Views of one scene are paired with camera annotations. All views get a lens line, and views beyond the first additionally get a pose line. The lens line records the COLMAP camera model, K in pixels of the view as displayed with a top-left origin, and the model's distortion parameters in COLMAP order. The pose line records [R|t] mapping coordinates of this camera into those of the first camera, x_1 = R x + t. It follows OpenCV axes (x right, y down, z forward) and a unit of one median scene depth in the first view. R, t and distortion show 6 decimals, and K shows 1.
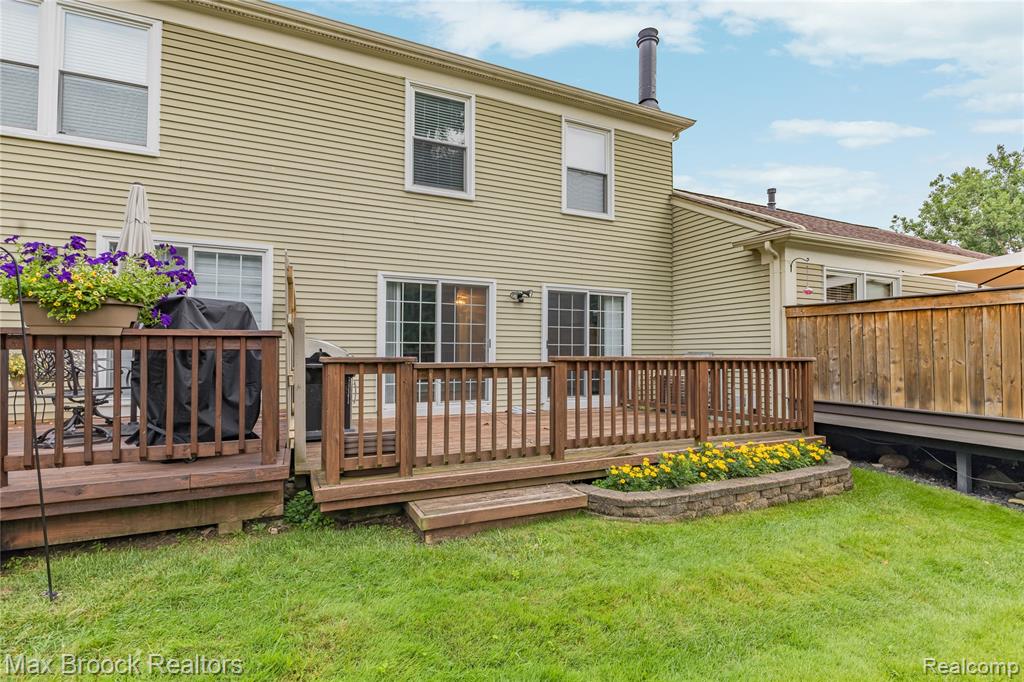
lens RADIAL K [[482.3, 0, 516.5], [0, 482.3, 342.6], [0, 0, 1]] dist [-0.007795, -0.000286]
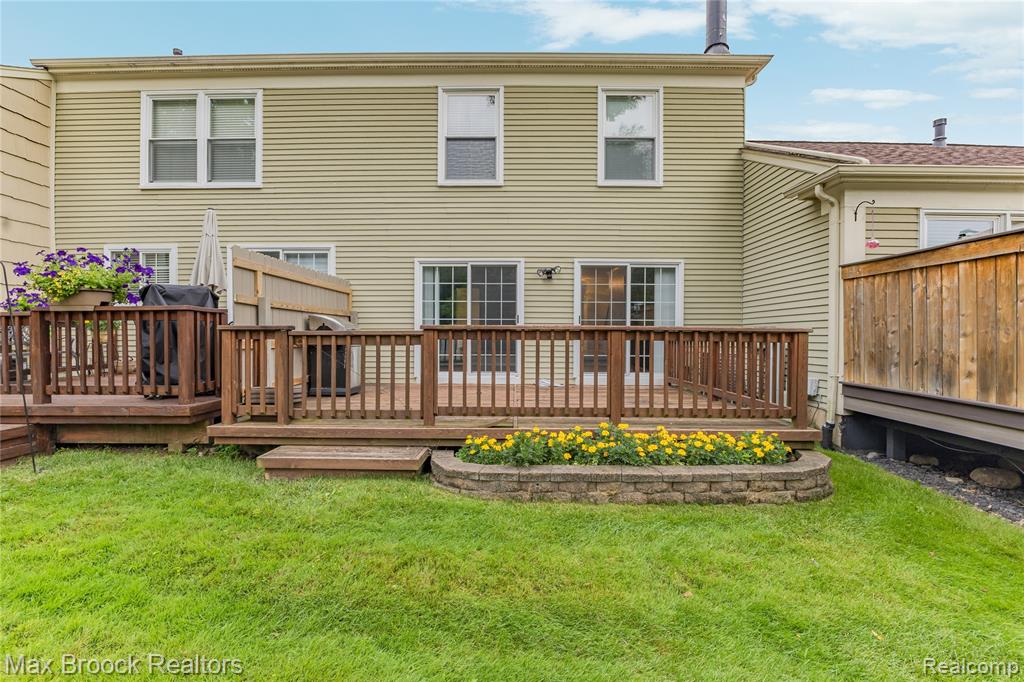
lens RADIAL K [[436.2, 0, 521.5], [0, 436.2, 341.1], [0, 0, 1]] dist [-0.022647, 0.000392]
pose [[0.905313, 0.005664, -0.424707, 0.442099], [0.009049, 0.999427, 0.032619, 0.022590], [0.424649, -0.033374, 0.904743, 0.161126]]
